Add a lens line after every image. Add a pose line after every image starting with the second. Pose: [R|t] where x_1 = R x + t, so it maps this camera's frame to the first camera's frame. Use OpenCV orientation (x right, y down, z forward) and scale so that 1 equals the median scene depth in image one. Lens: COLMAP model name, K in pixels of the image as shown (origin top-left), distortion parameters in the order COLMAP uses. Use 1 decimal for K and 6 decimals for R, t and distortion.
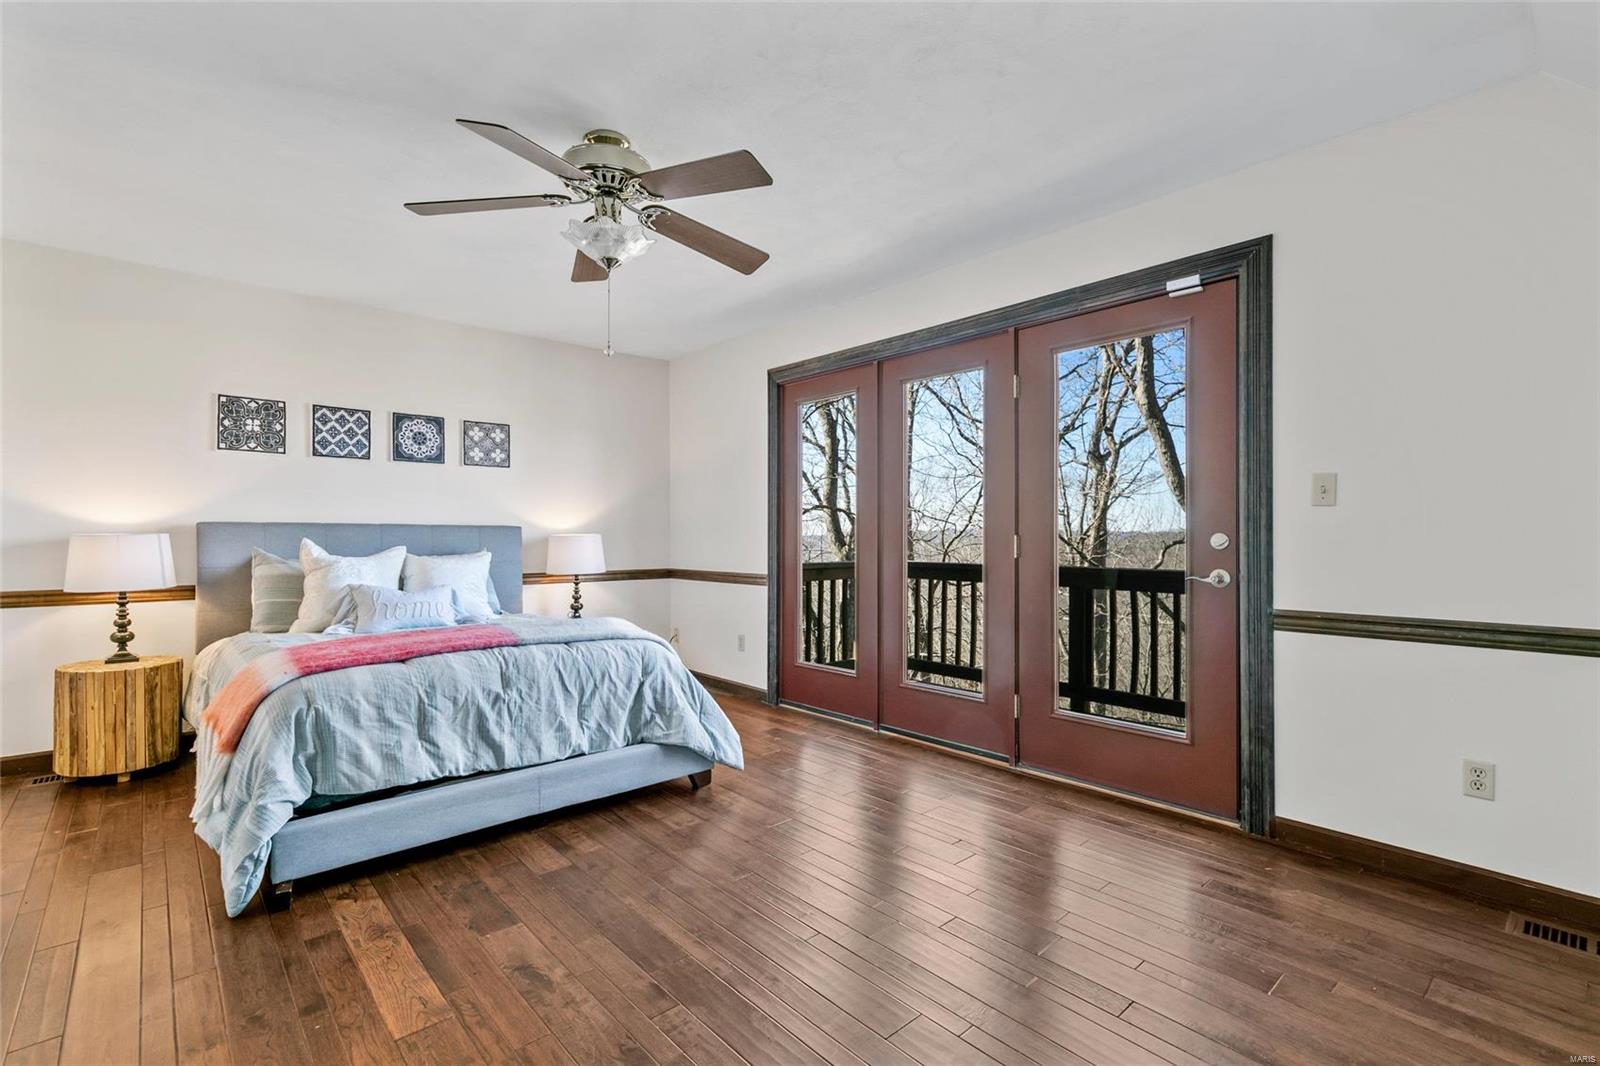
lens RADIAL K [[725.1, 0, 794.6], [0, 725.1, 541.8], [0, 0, 1]] dist [0.000262, -0.000159]
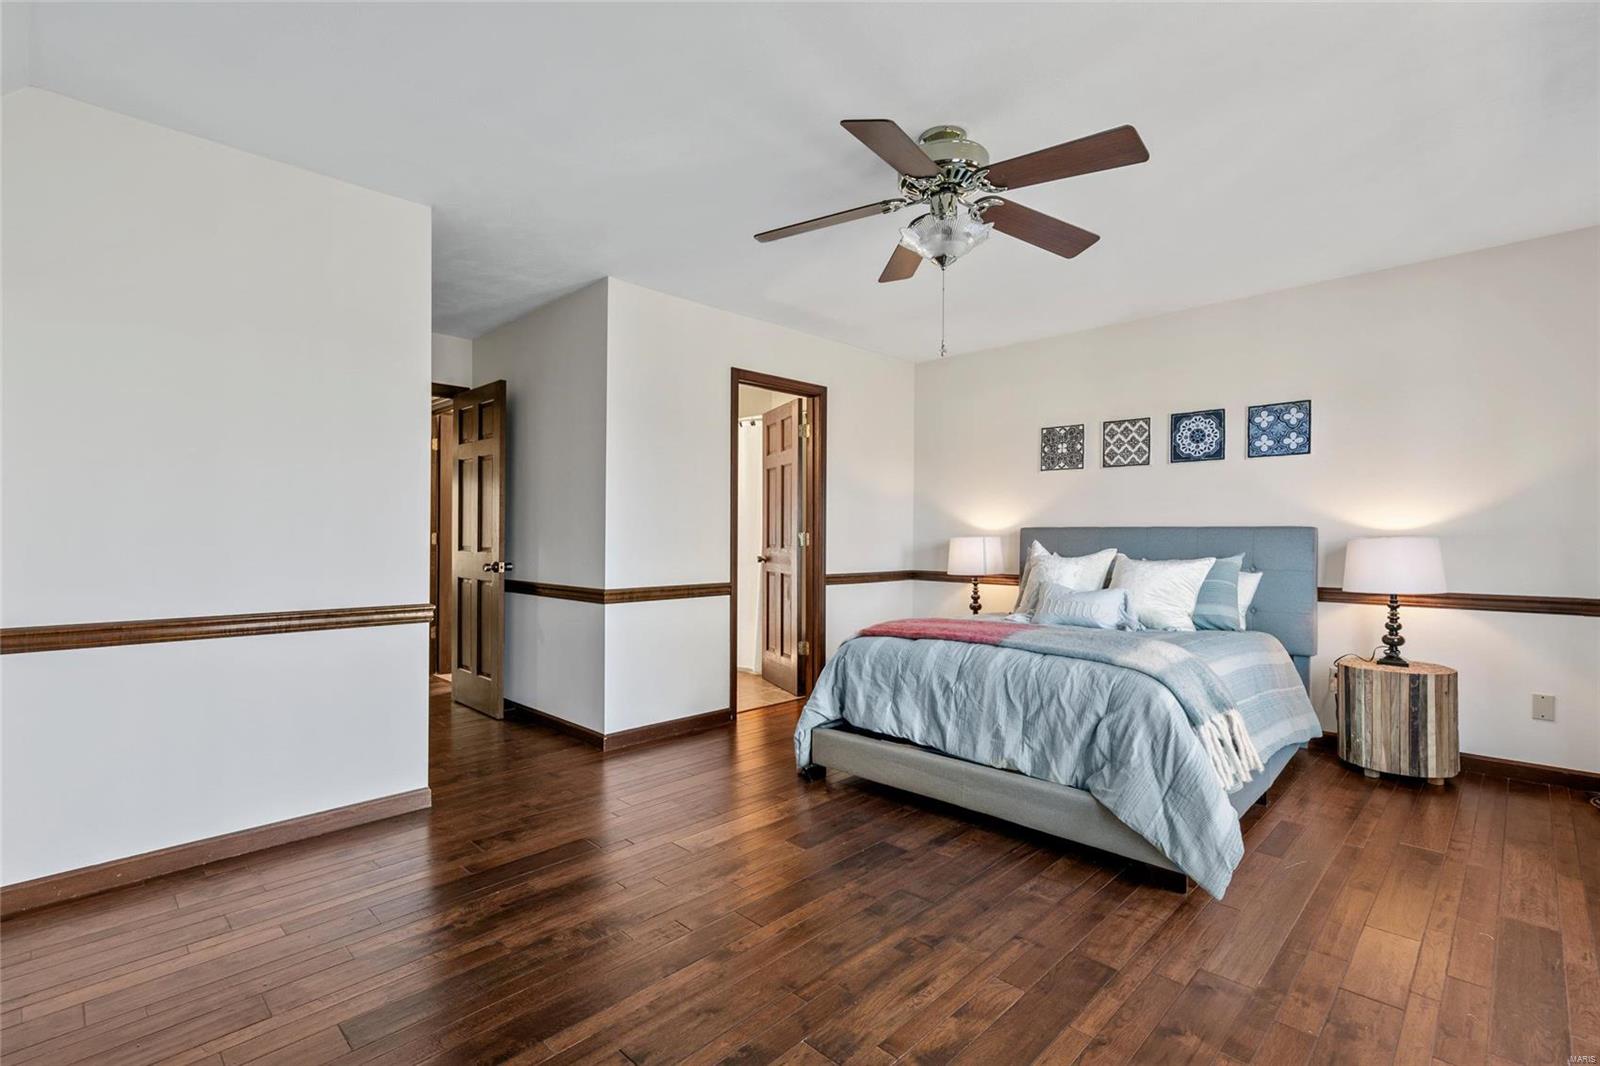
lens RADIAL K [[757.1, 0, 800.0], [0, 757.1, 533.0], [0, 0, 1]] dist [-0.000242, 0.000083]
pose [[0.045997, -0.008595, -0.998905, 0.508416], [-0.012025, 0.999886, -0.009157, -0.001674], [0.998869, 0.012433, 0.045889, 0.509817]]
